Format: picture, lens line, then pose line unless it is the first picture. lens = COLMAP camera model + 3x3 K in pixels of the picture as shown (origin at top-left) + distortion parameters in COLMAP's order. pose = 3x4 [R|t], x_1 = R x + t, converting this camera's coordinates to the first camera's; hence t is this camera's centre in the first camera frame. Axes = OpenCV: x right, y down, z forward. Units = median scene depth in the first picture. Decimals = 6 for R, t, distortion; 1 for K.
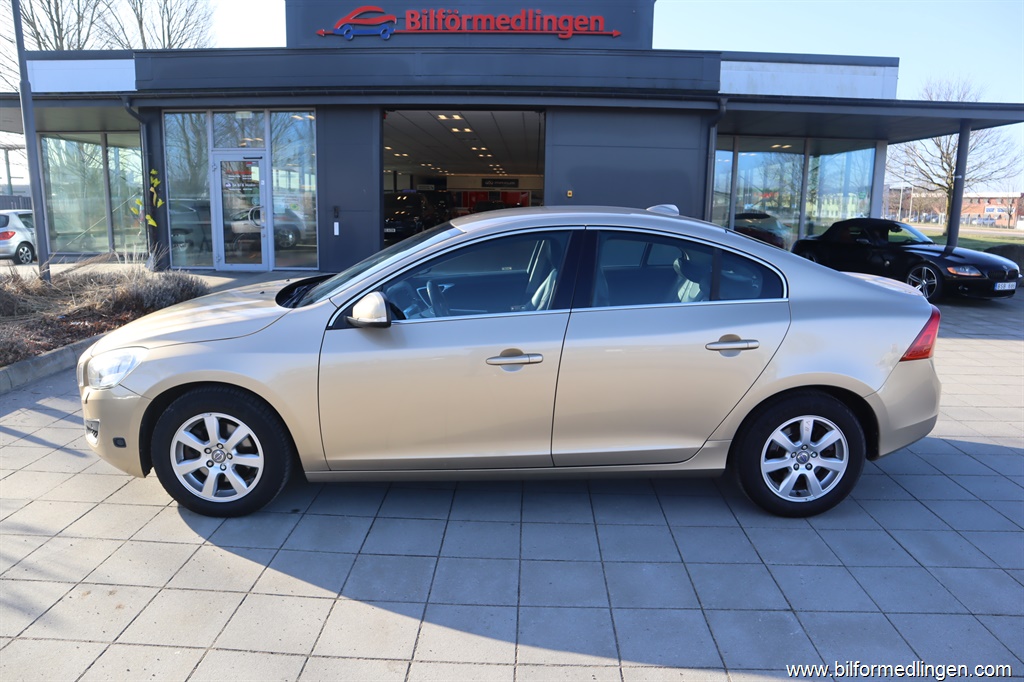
lens RADIAL K [[711.3, 0, 516.1], [0, 711.3, 340.2], [0, 0, 1]] dist [-0.125191, 0.079041]
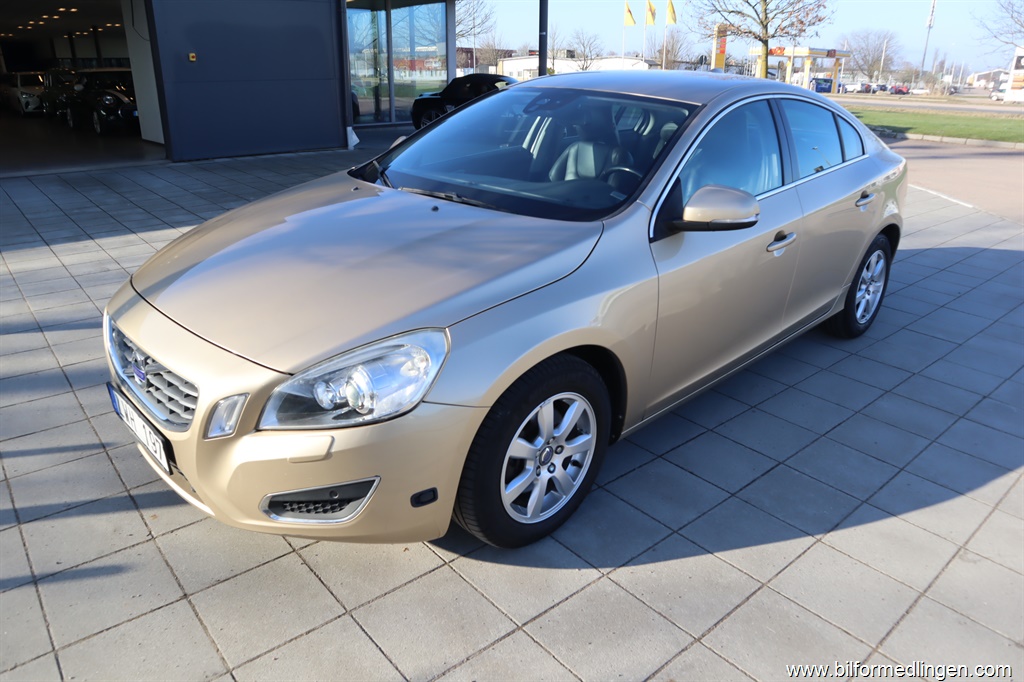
lens RADIAL K [[711.3, 0, 516.1], [0, 711.3, 340.2], [0, 0, 1]] dist [-0.125191, 0.079041]
pose [[0.742731, -0.252052, 0.620339, -0.826782], [0.131278, 0.963281, 0.234215, -0.104601], [-0.656595, -0.092522, 0.748547, 0.498349]]
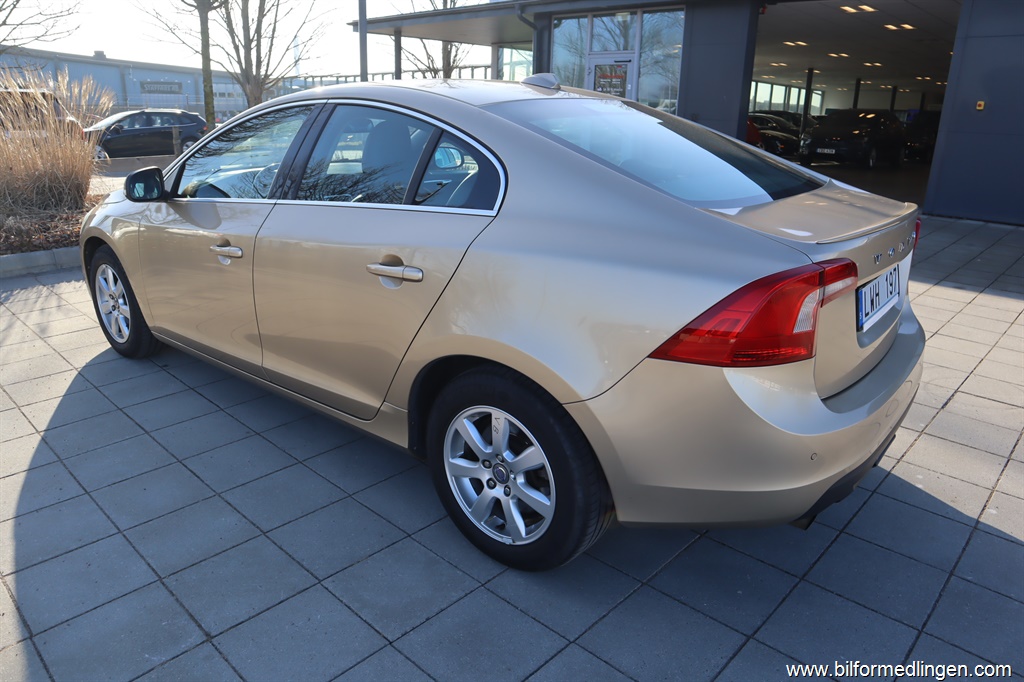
lens RADIAL K [[711.3, 0, 516.1], [0, 711.3, 340.2], [0, 0, 1]] dist [-0.125191, 0.079041]
pose [[0.746179, 0.210572, -0.631567, 0.808337], [-0.140137, 0.977086, 0.160204, -0.051814], [0.650829, -0.031035, 0.758590, 0.539979]]
